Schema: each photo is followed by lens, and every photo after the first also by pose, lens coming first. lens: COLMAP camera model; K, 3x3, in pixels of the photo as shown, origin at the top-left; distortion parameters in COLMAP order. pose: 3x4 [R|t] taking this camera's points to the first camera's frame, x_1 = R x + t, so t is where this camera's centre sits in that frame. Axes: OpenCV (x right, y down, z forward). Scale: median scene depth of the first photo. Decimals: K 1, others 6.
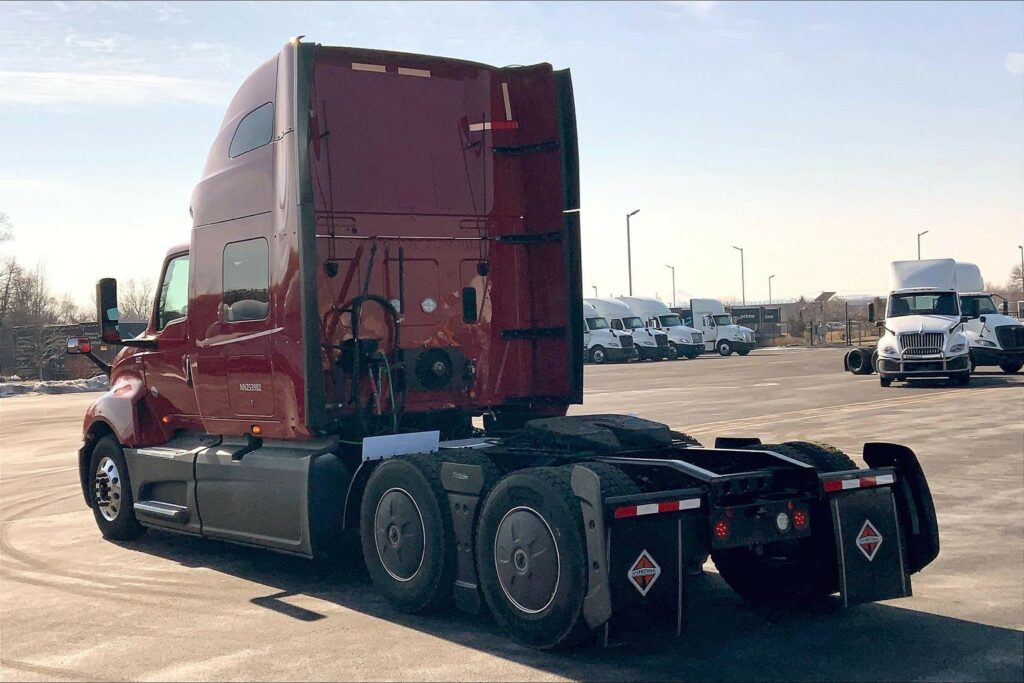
lens RADIAL K [[1356.7, 0, 473.8], [0, 1356.7, 338.5], [0, 0, 1]] dist [0.088744, 0.000000]
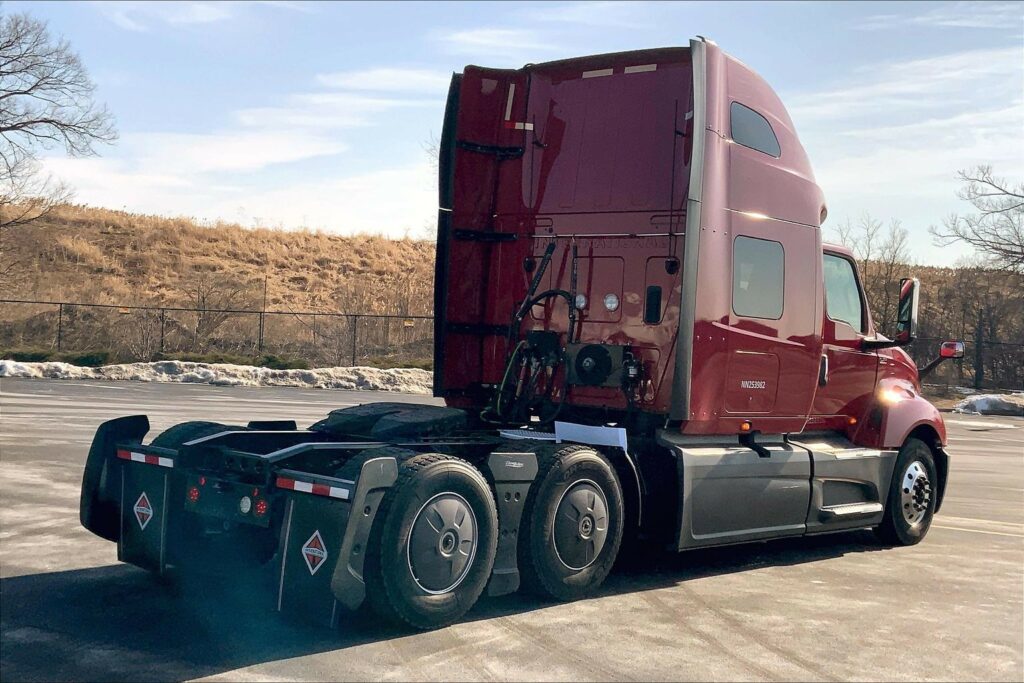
lens RADIAL K [[1356.7, 0, 508.1], [0, 1356.7, 342.1], [0, 0, 1]] dist [0.088744, 0.000000]
pose [[0.242017, 0.053576, -0.968792, 0.949189], [-0.065811, 0.997081, 0.038700, -0.030189], [0.968037, 0.054392, 0.244837, 0.705363]]
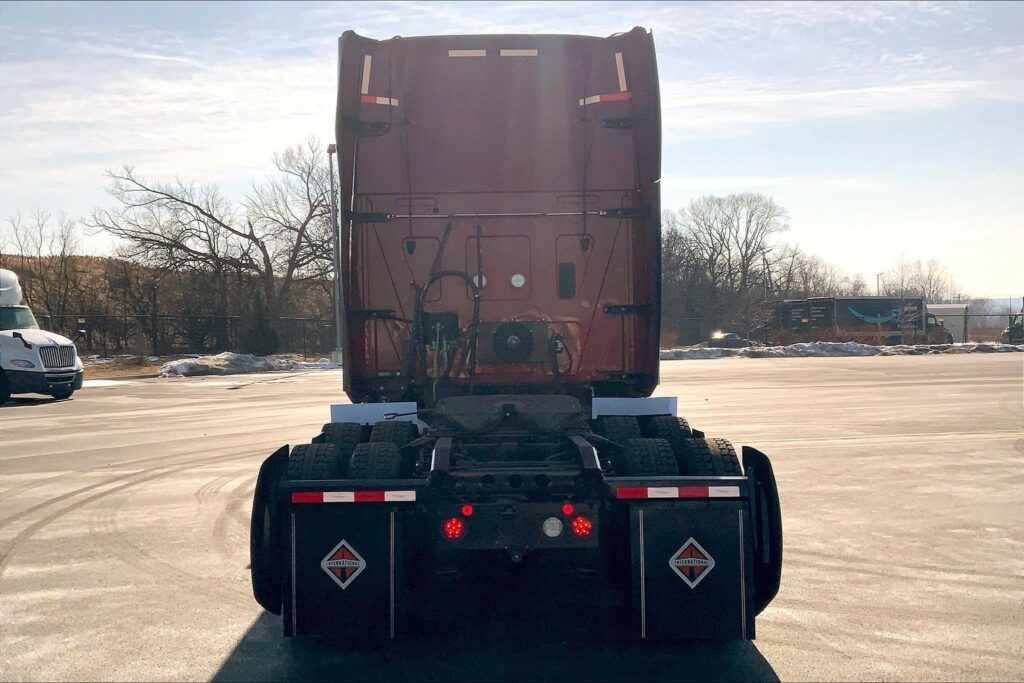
lens RADIAL K [[1136.2, 0, 507.3], [0, 1136.2, 340.2], [0, 0, 1]] dist [0.118830, 0.000000]
pose [[0.829463, 0.026960, -0.557911, 0.456128], [-0.013219, 0.999502, 0.028646, -0.003971], [0.558405, -0.016386, 0.829406, 0.290019]]
